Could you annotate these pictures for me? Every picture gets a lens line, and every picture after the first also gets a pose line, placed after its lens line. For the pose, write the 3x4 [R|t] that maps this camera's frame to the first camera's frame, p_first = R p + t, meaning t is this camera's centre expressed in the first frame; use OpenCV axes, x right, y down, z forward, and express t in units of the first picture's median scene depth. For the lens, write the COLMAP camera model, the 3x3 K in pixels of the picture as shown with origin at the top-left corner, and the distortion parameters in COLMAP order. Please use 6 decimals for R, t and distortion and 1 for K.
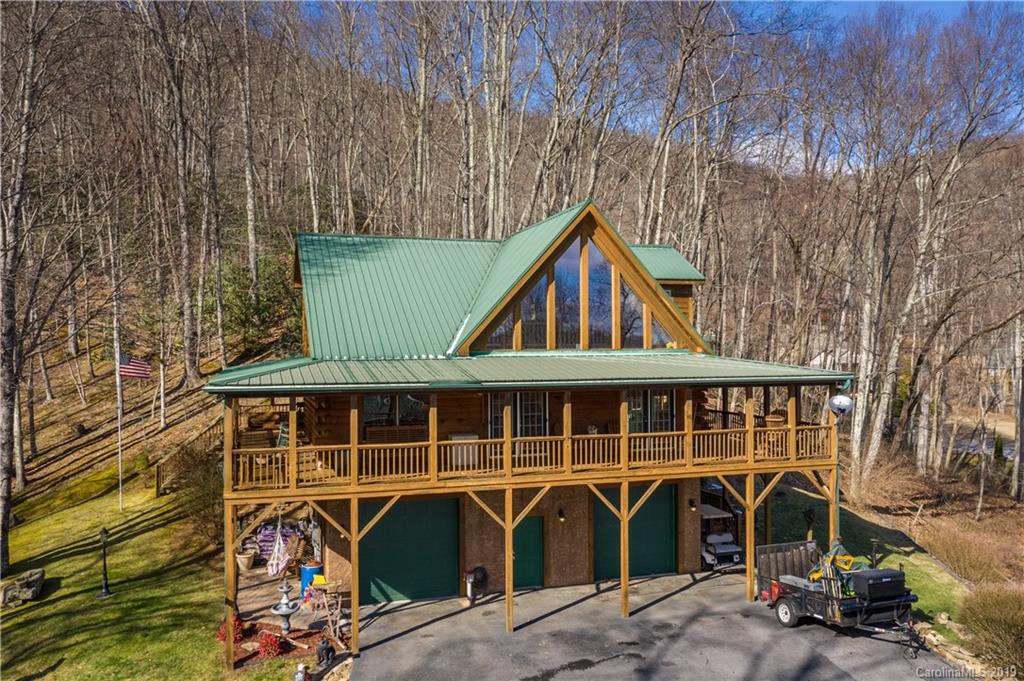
lens RADIAL K [[765.7, 0, 511.6], [0, 765.7, 377.8], [0, 0, 1]] dist [-0.010996, -0.002010]
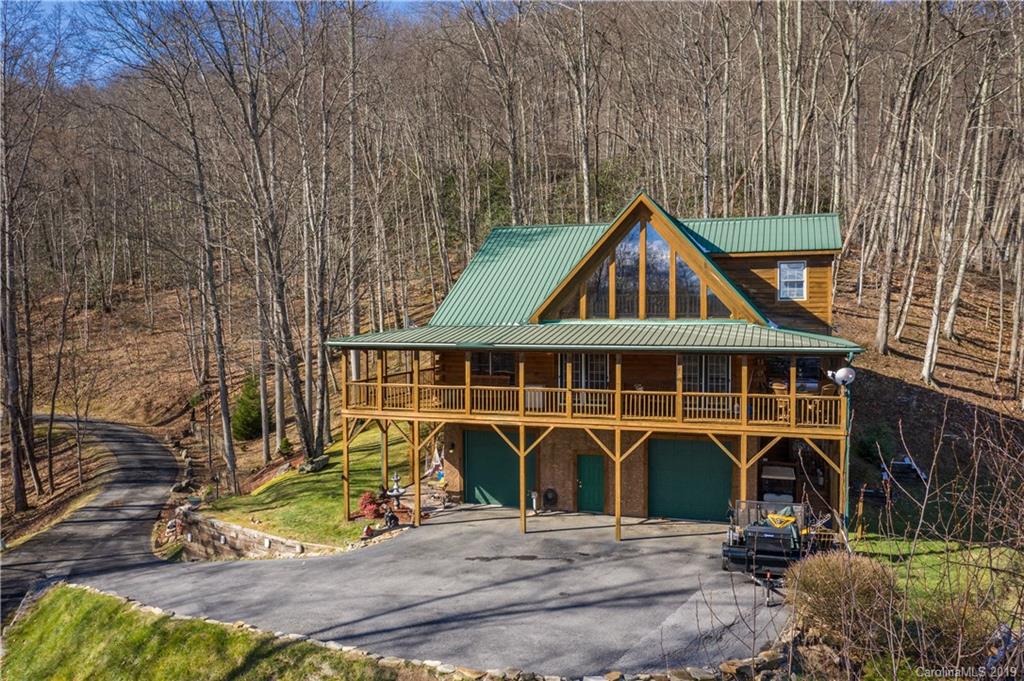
lens RADIAL K [[813.5, 0, 512.0], [0, 813.5, 340.5], [0, 0, 1]] dist [-0.000788, -0.004805]
pose [[0.807820, 0.028549, -0.588737, 0.716723], [-0.014029, 0.999475, 0.029217, -0.038793], [0.589262, -0.015343, 0.807796, -0.131385]]
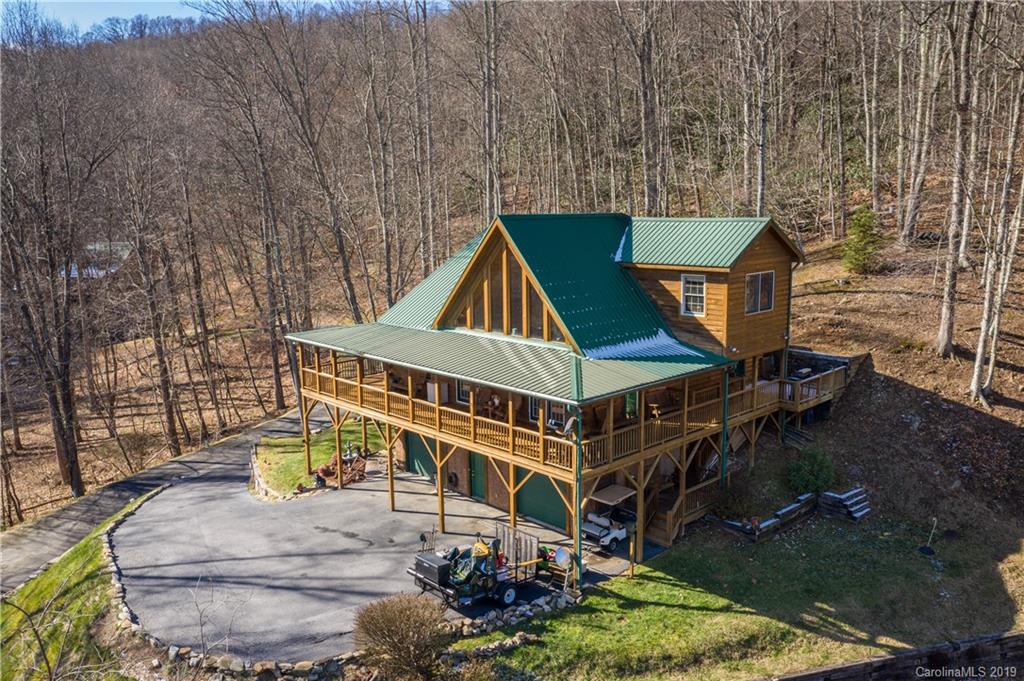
lens RADIAL K [[813.5, 0, 512.0], [0, 813.5, 340.5], [0, 0, 1]] dist [-0.000788, -0.004805]
pose [[0.424068, 0.155869, -0.892116, 1.385894], [-0.003461, 0.985349, 0.170513, -0.272189], [0.905624, -0.069221, 0.418394, 0.486400]]
